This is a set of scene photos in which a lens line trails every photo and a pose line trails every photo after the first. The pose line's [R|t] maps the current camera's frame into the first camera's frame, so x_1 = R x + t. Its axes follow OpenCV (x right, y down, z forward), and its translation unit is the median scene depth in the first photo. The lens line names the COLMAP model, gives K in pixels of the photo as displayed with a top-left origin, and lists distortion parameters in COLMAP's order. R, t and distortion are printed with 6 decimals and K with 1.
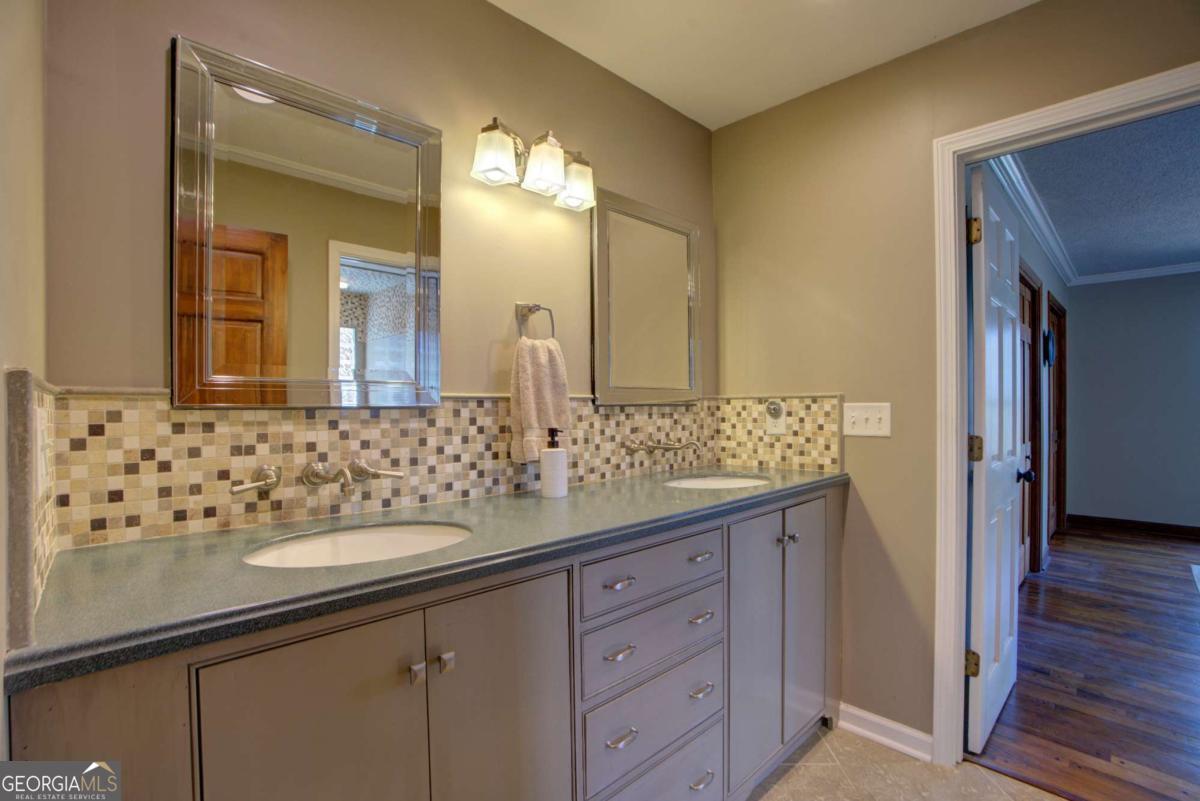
lens RADIAL K [[544.9, 0, 600.4], [0, 544.9, 405.0], [0, 0, 1]] dist [-0.055601, 0.016202]
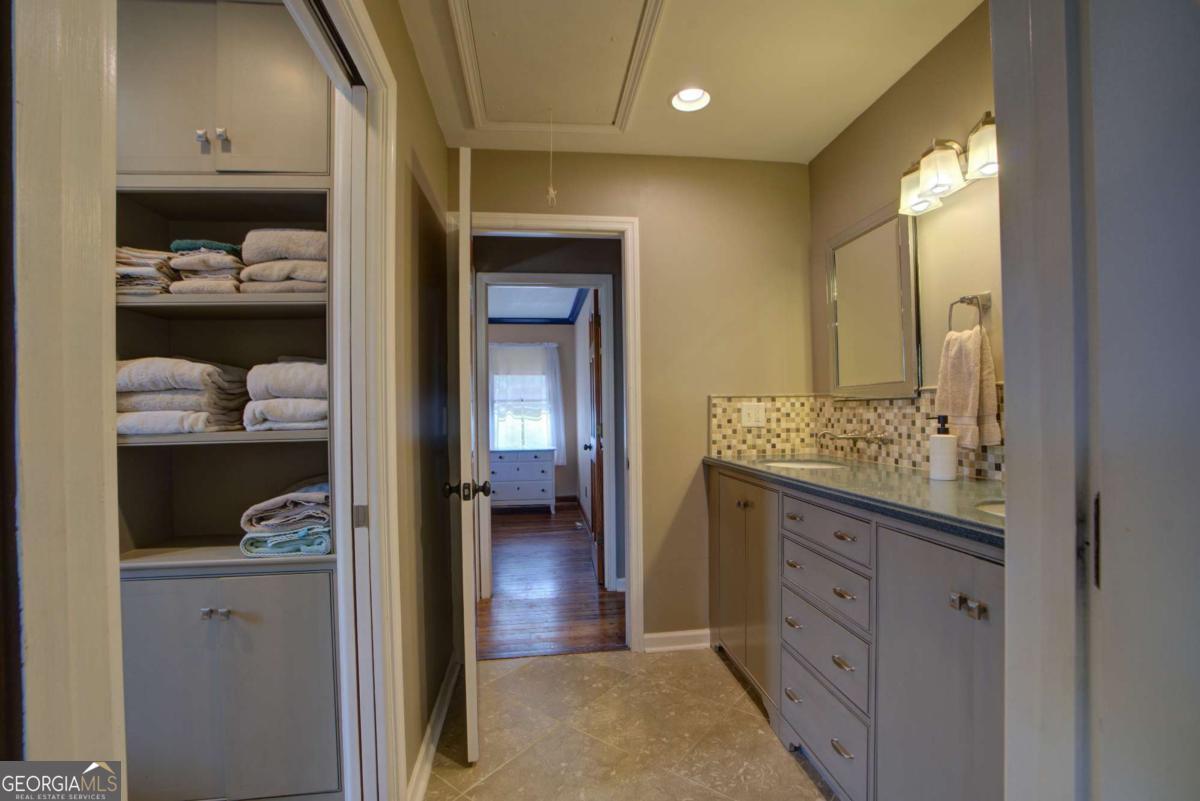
lens RADIAL K [[544.9, 0, 606.8], [0, 544.9, 405.4], [0, 0, 1]] dist [-0.055601, 0.016202]
pose [[-0.594805, 0.000485, -0.803870, 1.340546], [0.014281, 0.999848, -0.009964, 0.027514], [0.803743, -0.017407, -0.594722, 1.275805]]
